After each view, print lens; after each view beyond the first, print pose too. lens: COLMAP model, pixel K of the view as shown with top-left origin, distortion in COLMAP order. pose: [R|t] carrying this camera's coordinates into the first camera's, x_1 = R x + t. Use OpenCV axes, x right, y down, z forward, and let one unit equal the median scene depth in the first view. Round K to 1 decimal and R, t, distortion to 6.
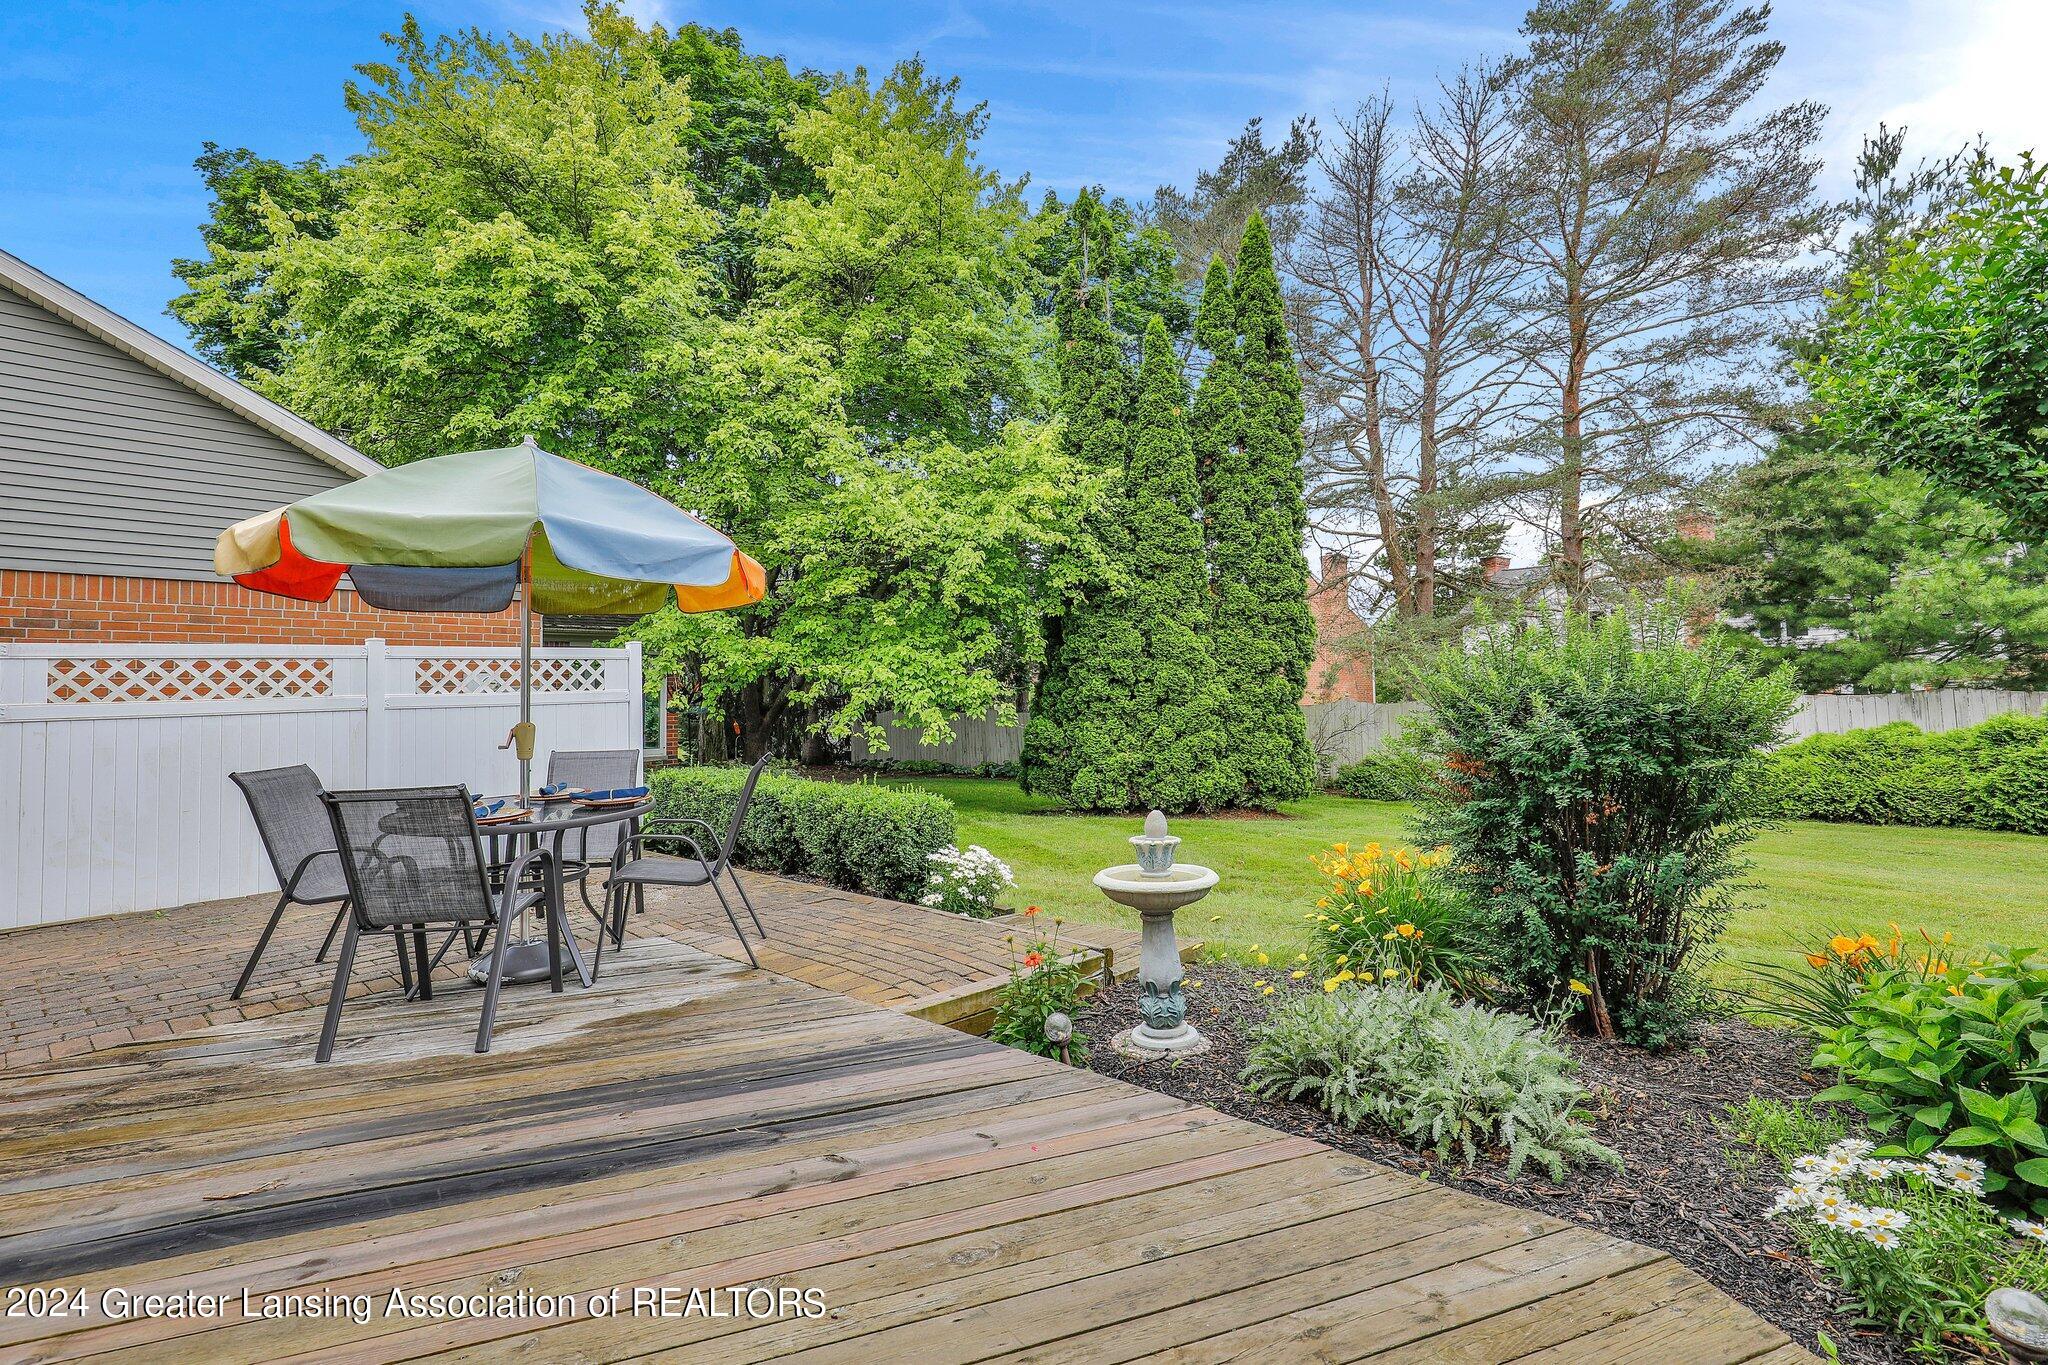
lens RADIAL K [[940.5, 0, 988.2], [0, 940.5, 640.6], [0, 0, 1]] dist [-0.002678, 0.000064]
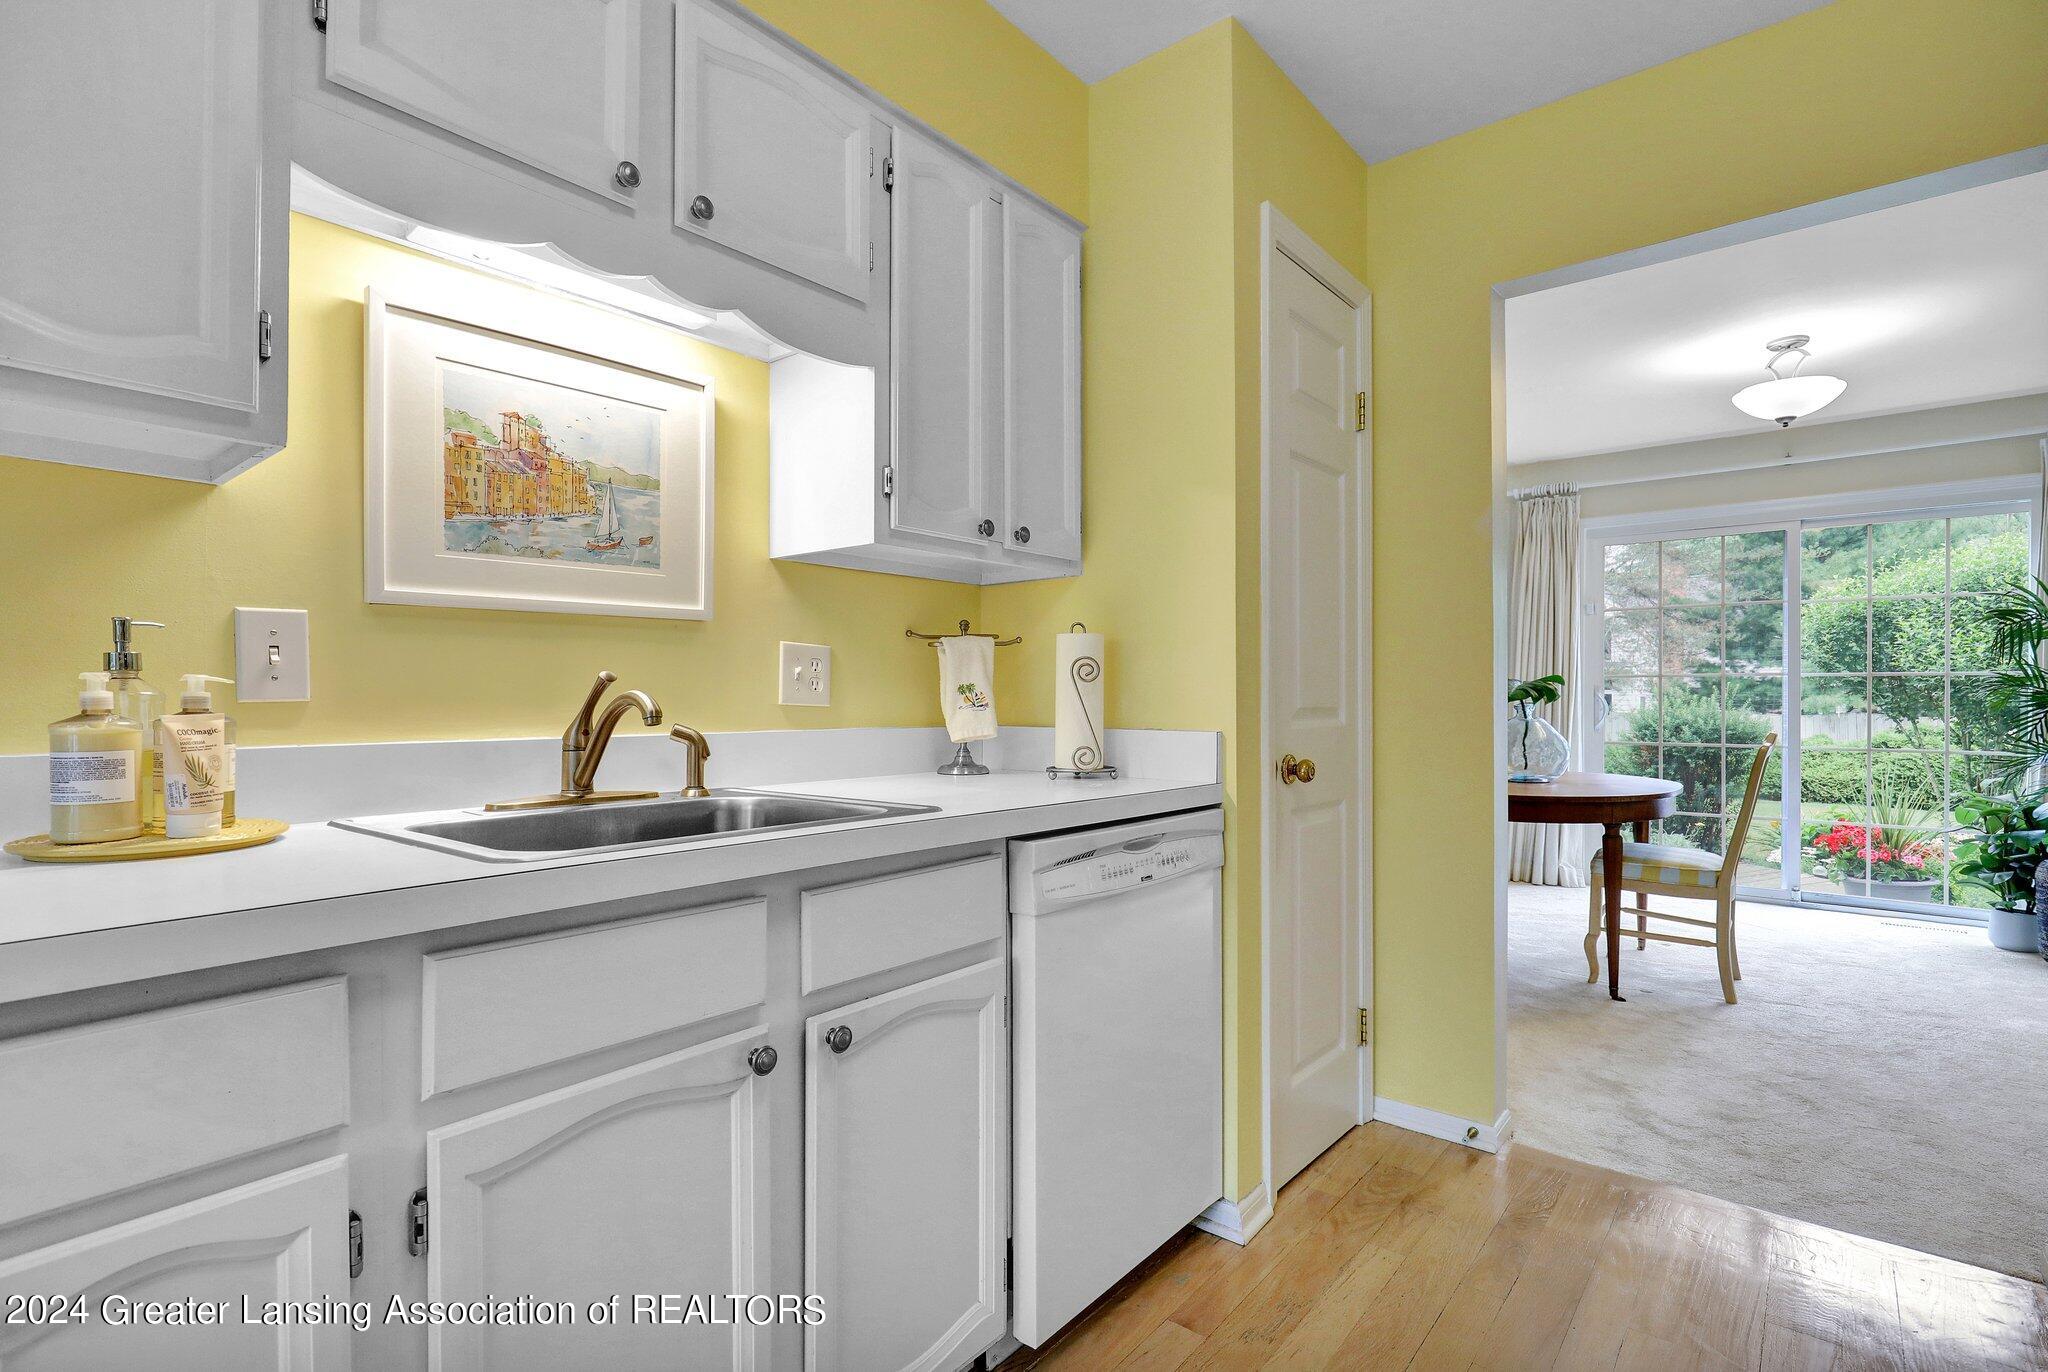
lens RADIAL K [[968.8, 0, 1024.4], [0, 968.8, 692.1], [0, 0, 1]] dist [-0.003176, -0.001317]
pose [[0.997336, 0.011528, 0.072025, -0.449141], [-0.015186, 0.998612, 0.050437, -0.045210], [-0.071344, -0.051397, 0.996127, -0.487177]]
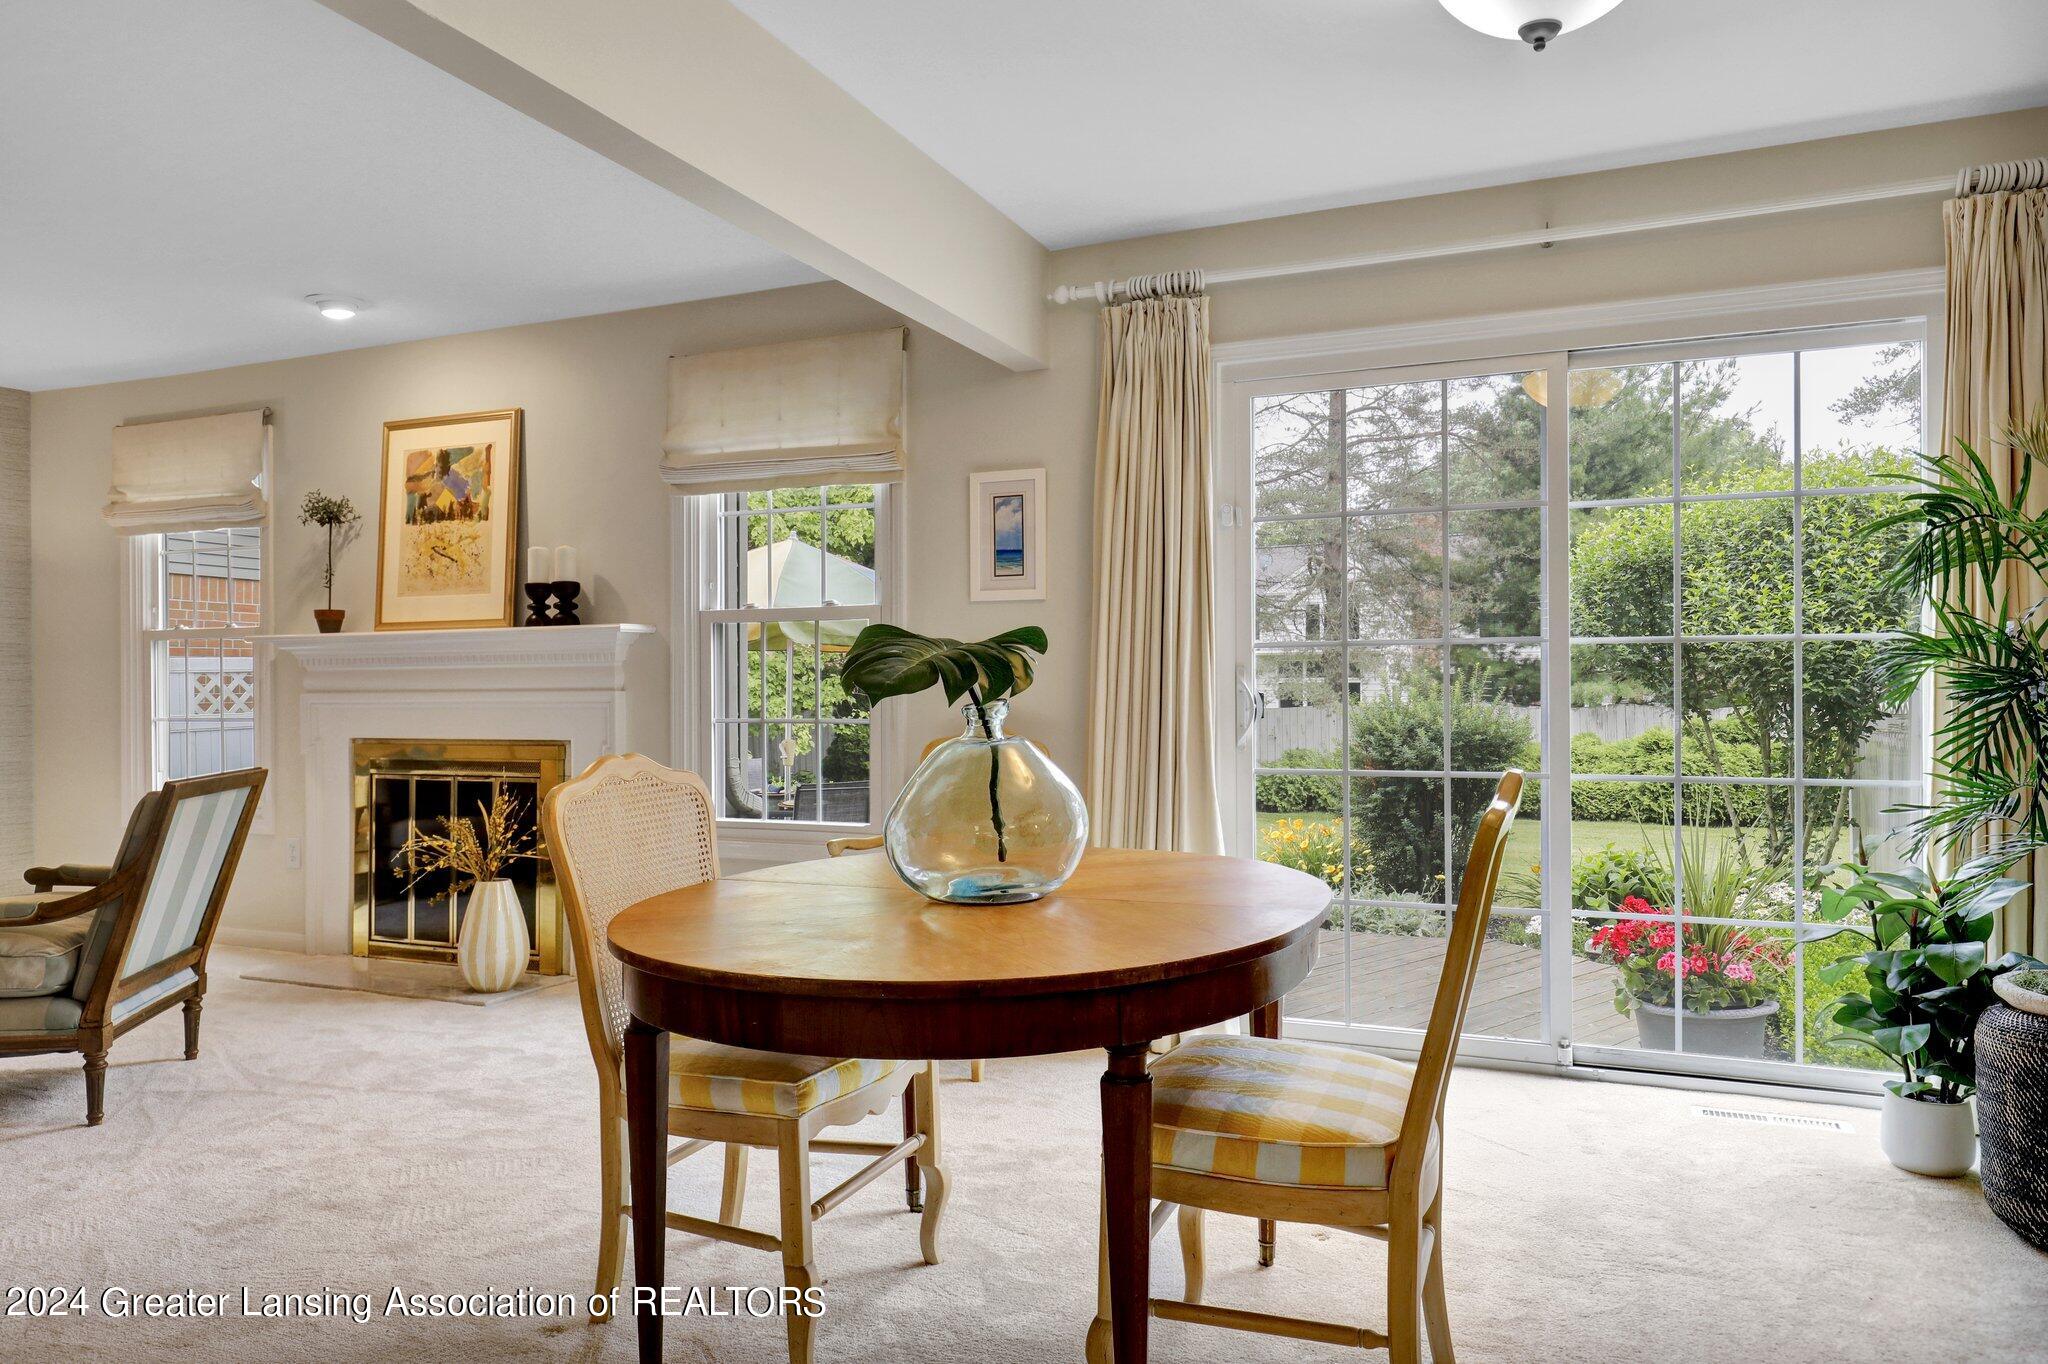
lens RADIAL K [[1351.0, 0, 1021.0], [0, 1351.0, 670.8], [0, 0, 1]] dist [0.003752, 0.006729]
pose [[0.933489, 0.010317, 0.358457, -0.317715], [-0.024859, 0.999043, 0.035984, -0.038230], [-0.357743, -0.042502, 0.932852, -0.344556]]
